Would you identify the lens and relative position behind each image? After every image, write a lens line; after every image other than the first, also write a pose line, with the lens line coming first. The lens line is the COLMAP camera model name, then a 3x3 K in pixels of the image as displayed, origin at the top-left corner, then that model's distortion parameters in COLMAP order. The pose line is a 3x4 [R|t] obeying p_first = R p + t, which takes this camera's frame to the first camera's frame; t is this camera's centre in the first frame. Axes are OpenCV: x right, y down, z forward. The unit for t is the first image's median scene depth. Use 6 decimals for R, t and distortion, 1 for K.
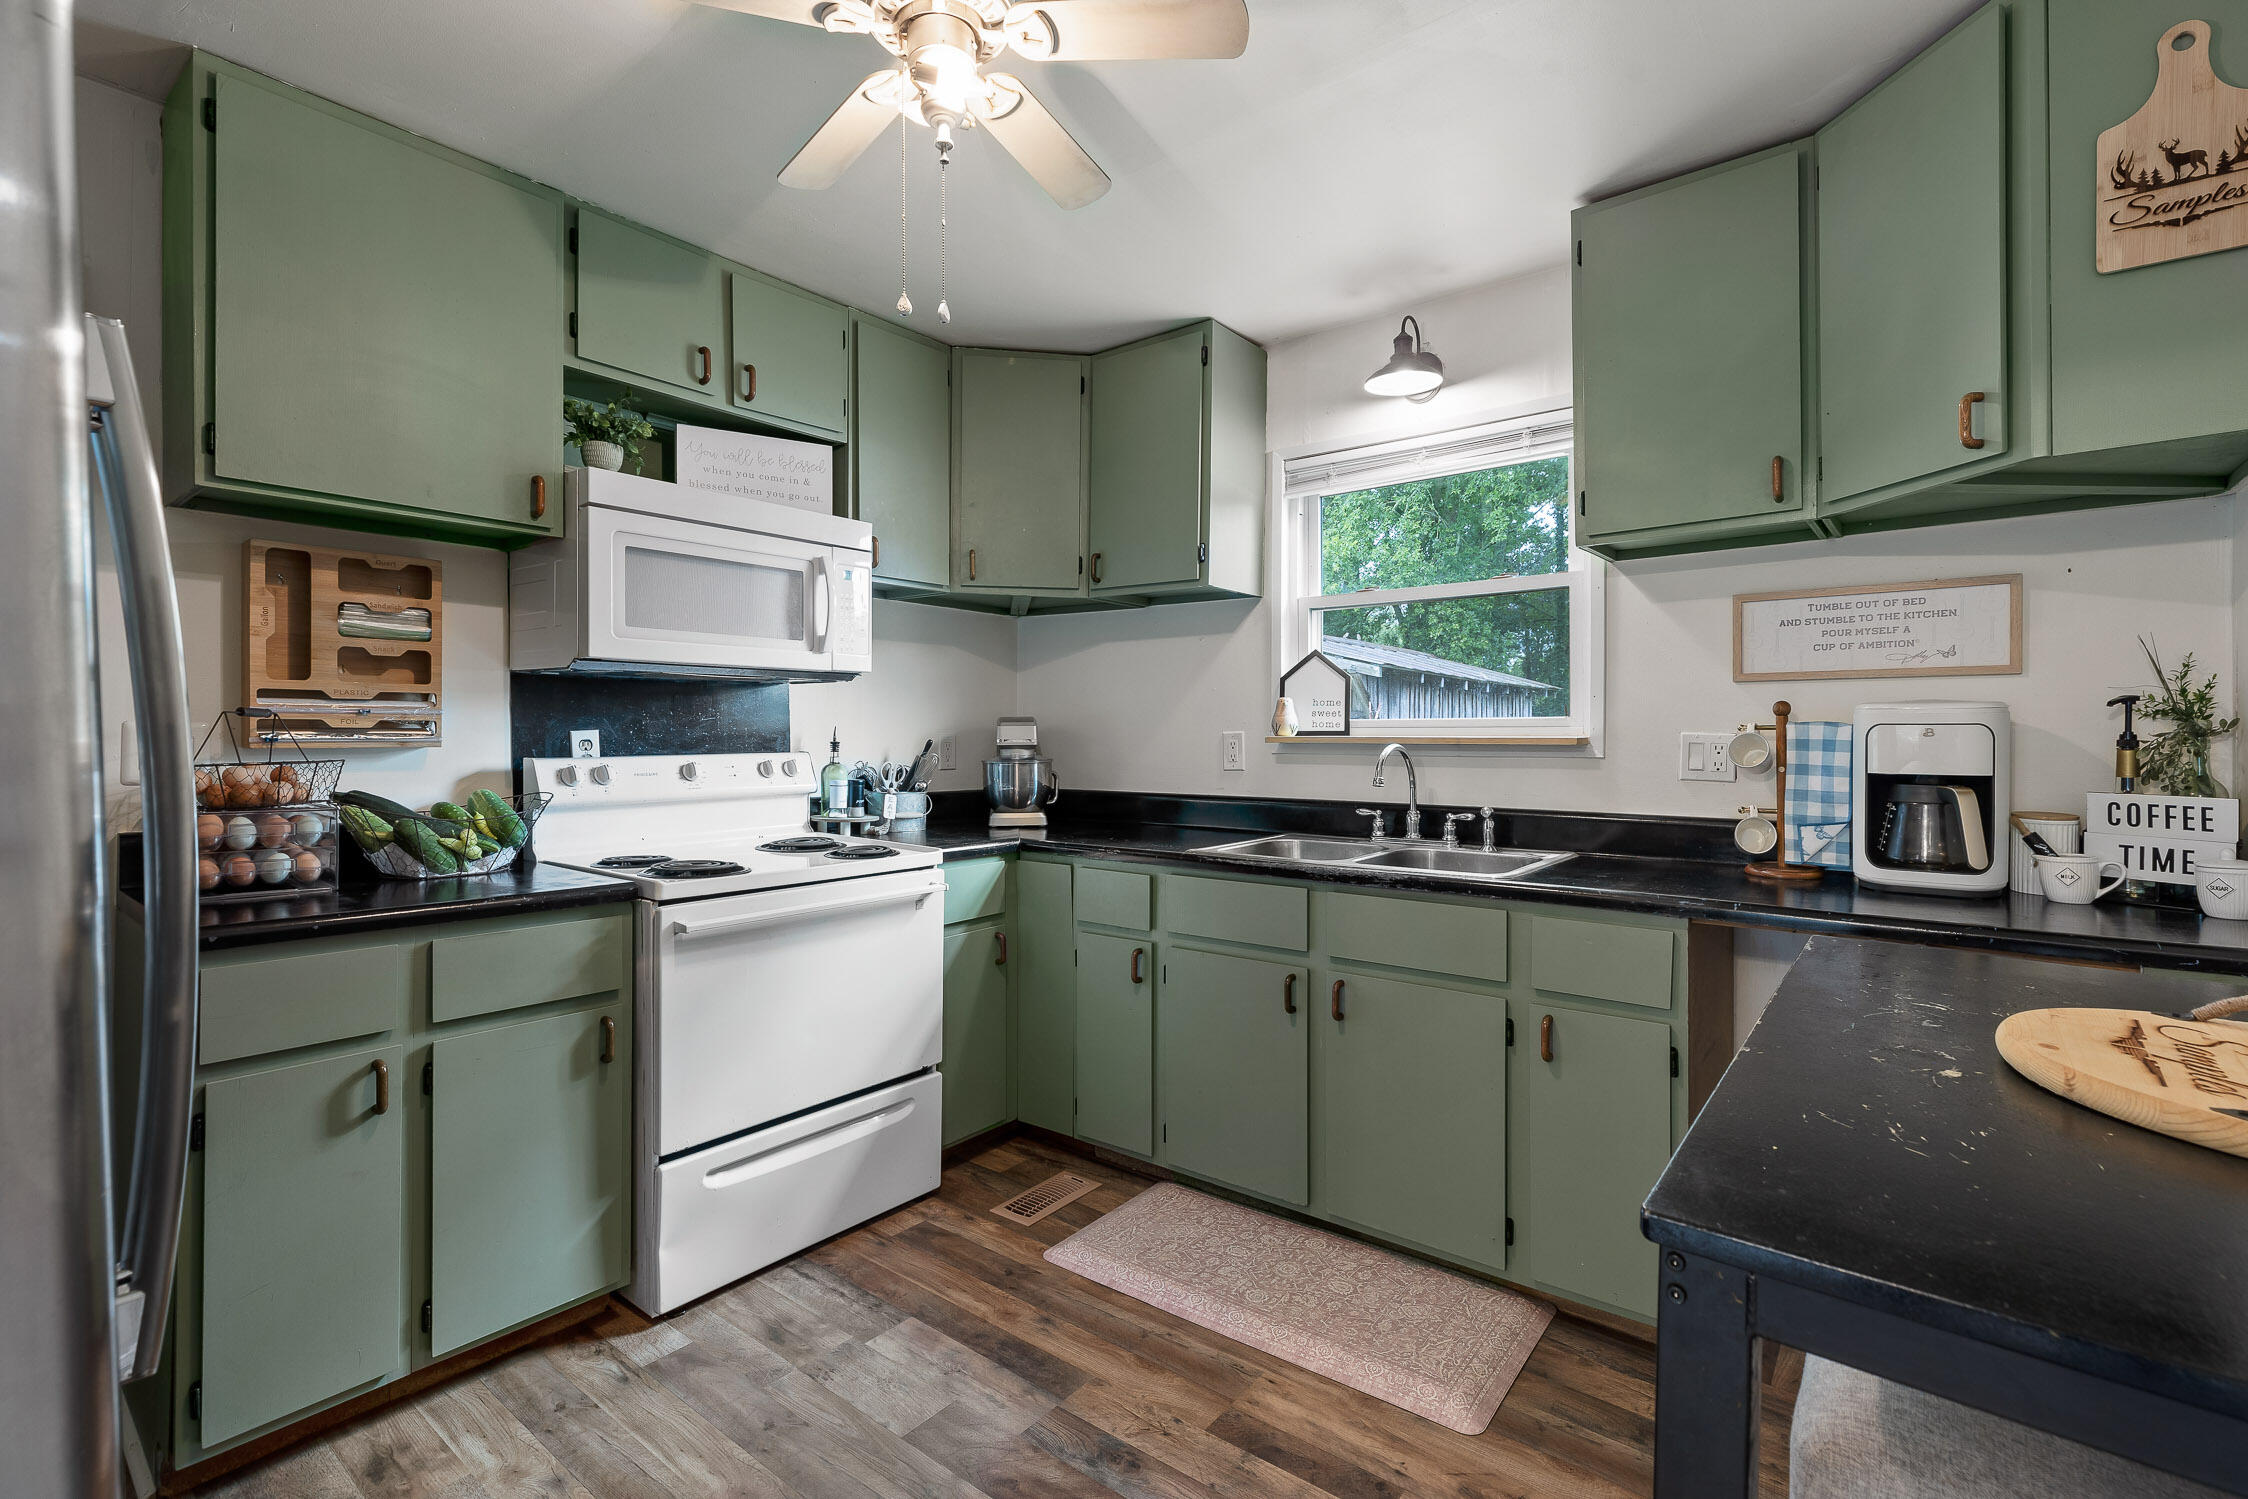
lens RADIAL K [[1015.0, 0, 1146.0], [0, 1015.0, 733.4], [0, 0, 1]] dist [-0.003016, -0.000549]
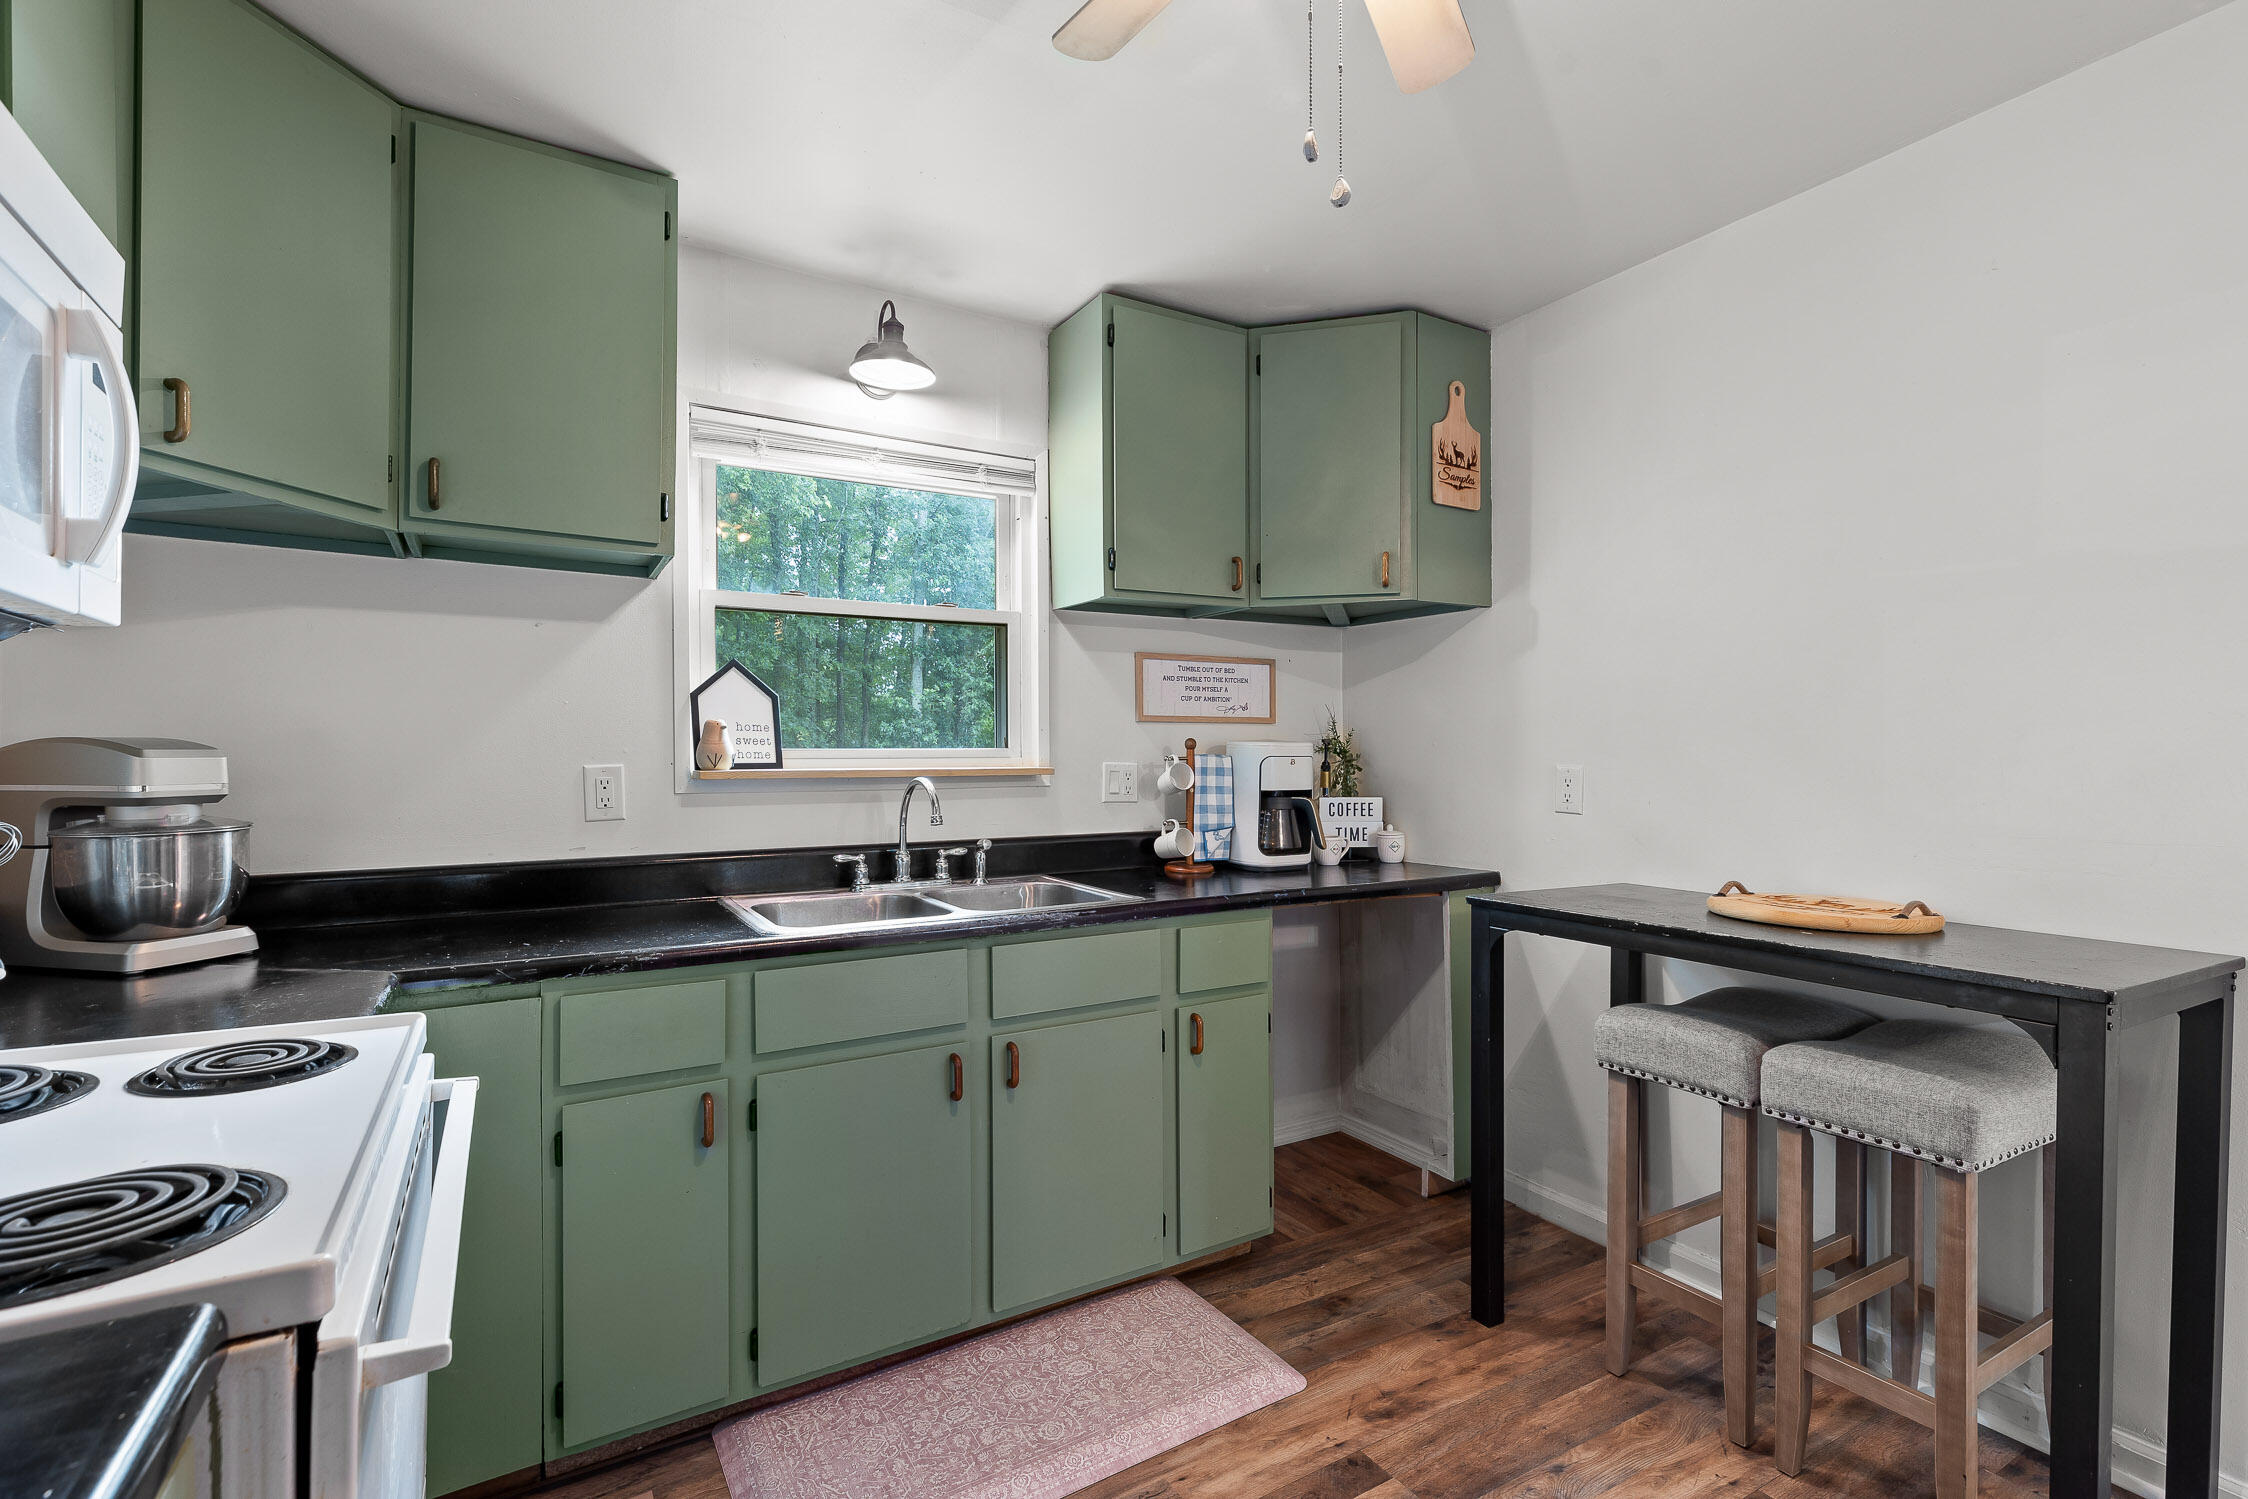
lens RADIAL K [[1021.0, 0, 1124.0], [0, 1021.0, 749.5], [0, 0, 1]] dist [0.002088, 0.000272]
pose [[0.360479, 0.002581, 0.932764, -0.631012], [0.002301, 0.999991, -0.003657, -0.012593], [-0.932764, 0.003465, 0.360470, 0.595595]]
